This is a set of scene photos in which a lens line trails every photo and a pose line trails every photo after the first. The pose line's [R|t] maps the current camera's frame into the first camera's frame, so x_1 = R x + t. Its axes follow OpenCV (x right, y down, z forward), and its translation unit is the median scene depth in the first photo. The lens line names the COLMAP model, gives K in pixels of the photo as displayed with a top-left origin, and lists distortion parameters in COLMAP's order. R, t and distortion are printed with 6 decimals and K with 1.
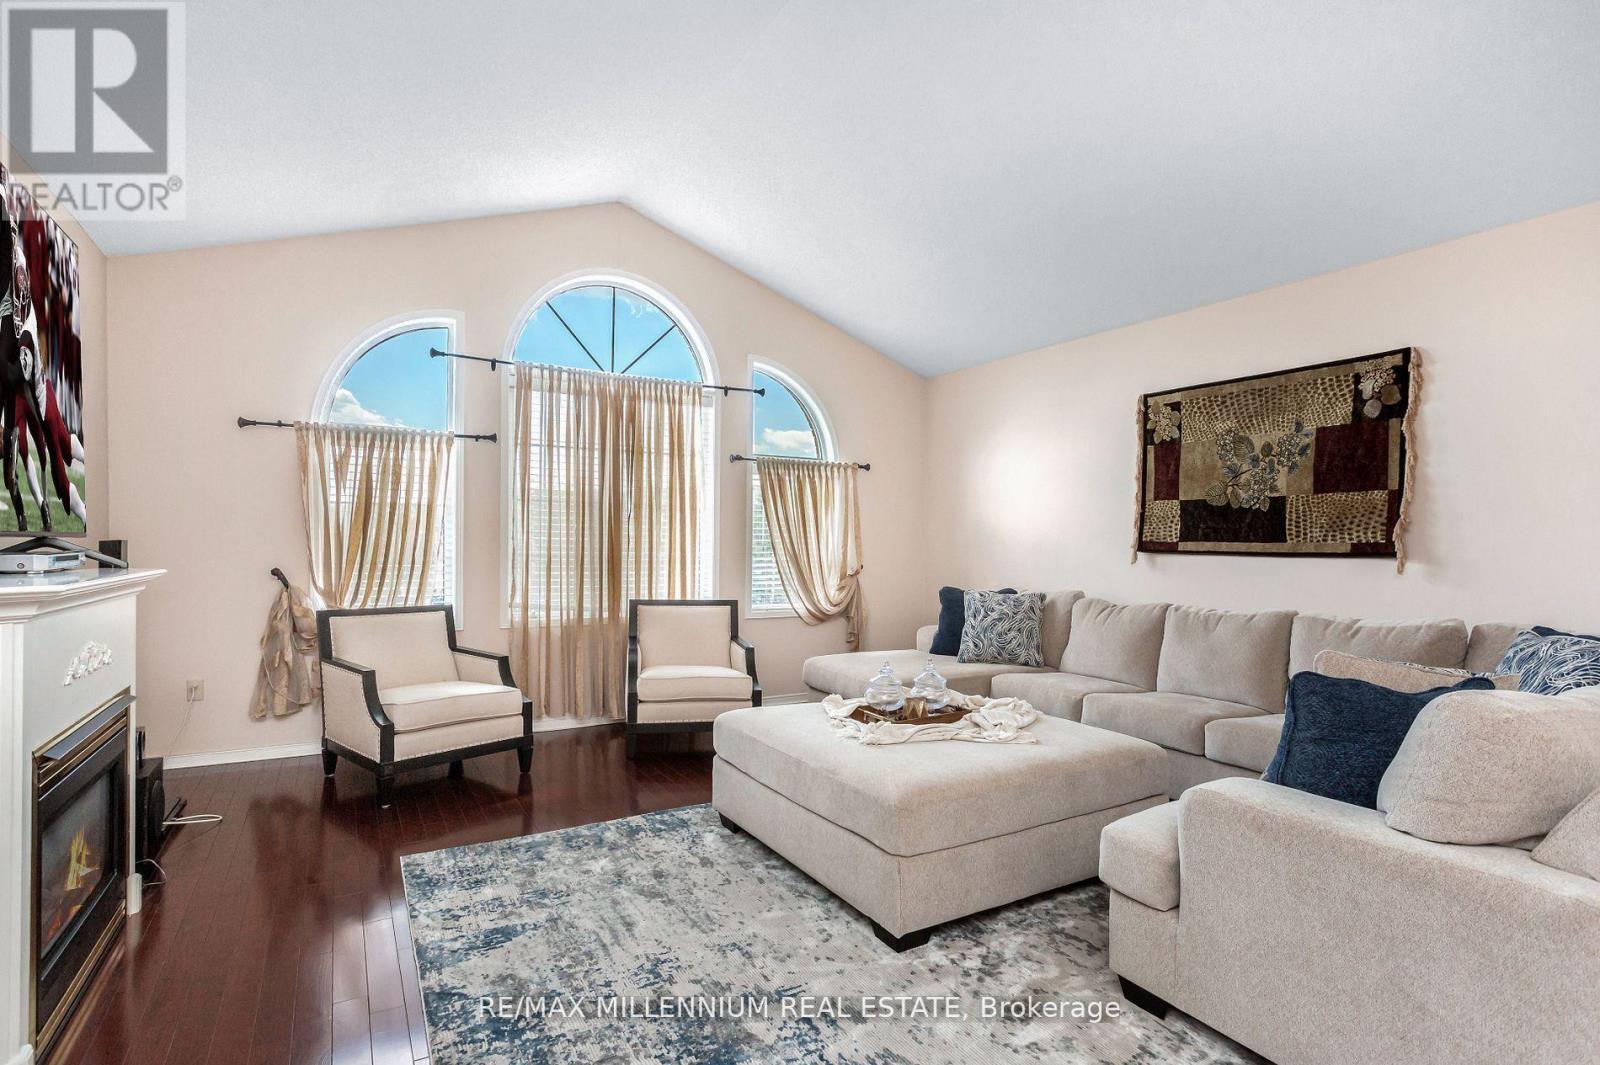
lens RADIAL K [[763.6, 0, 790.2], [0, 763.6, 536.1], [0, 0, 1]] dist [0.001151, 0.000557]
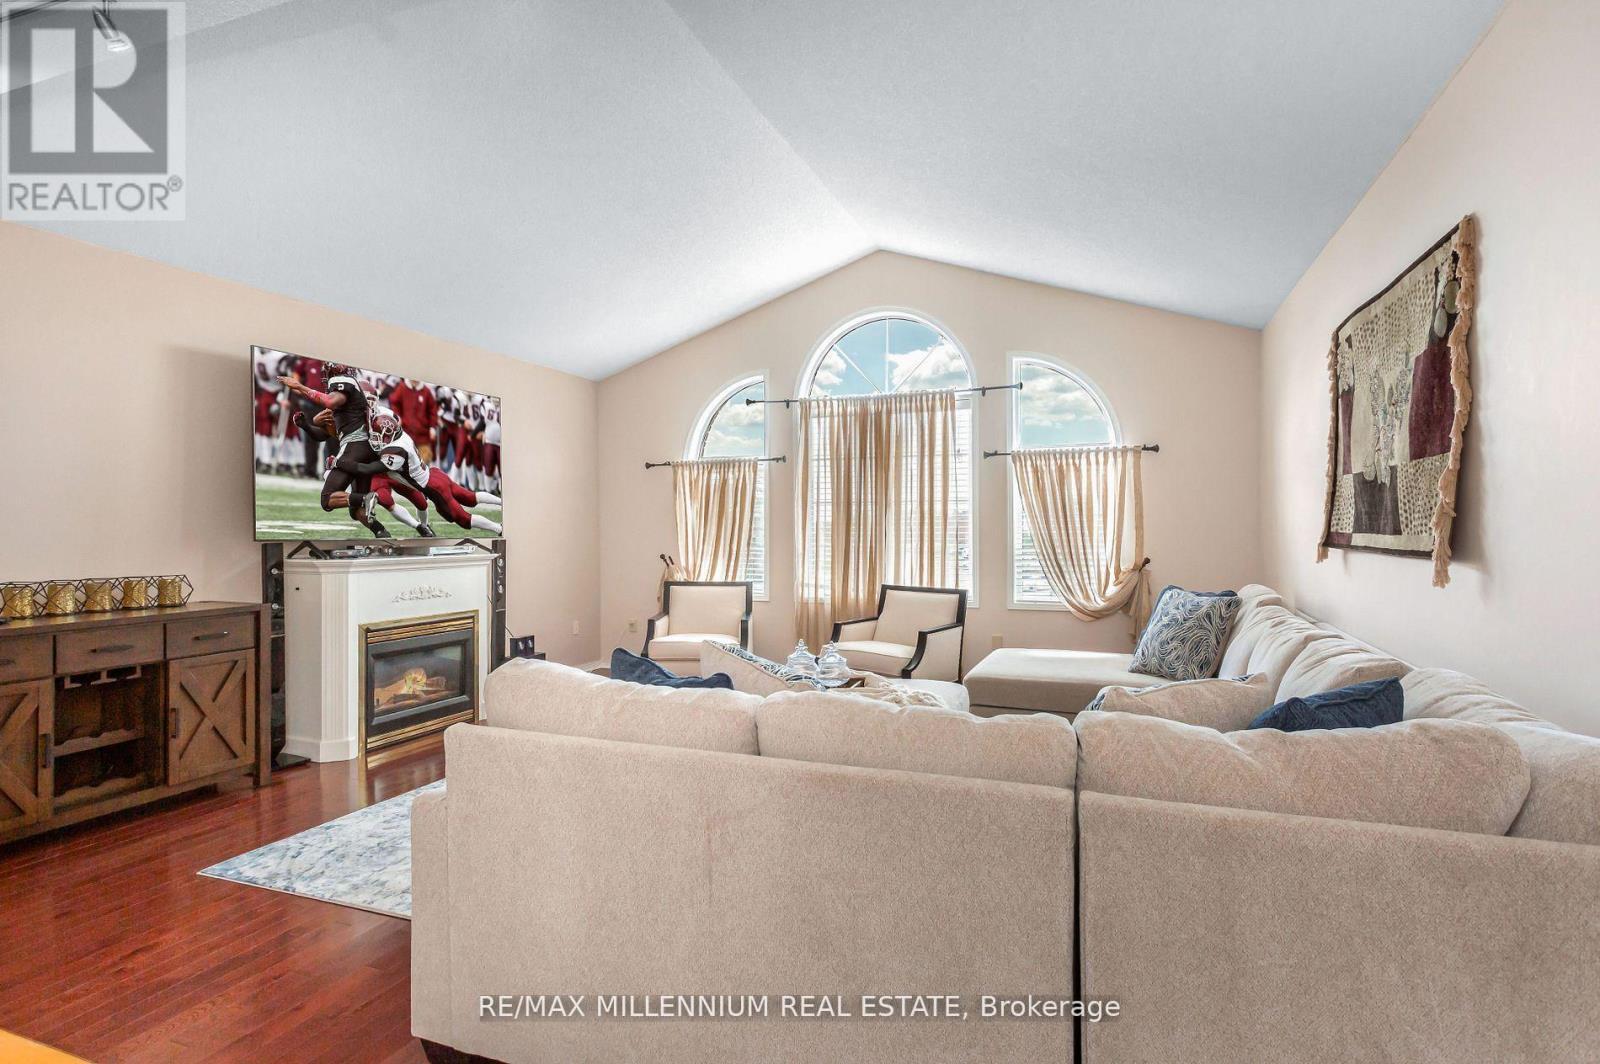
lens RADIAL K [[776.5, 0, 796.2], [0, 776.5, 508.3], [0, 0, 1]] dist [0.001189, 0.000081]
pose [[0.649516, -0.031898, -0.759678, 0.628723], [0.015040, 0.999463, -0.029108, -0.001599], [0.760199, 0.007481, 0.649648, 0.124942]]
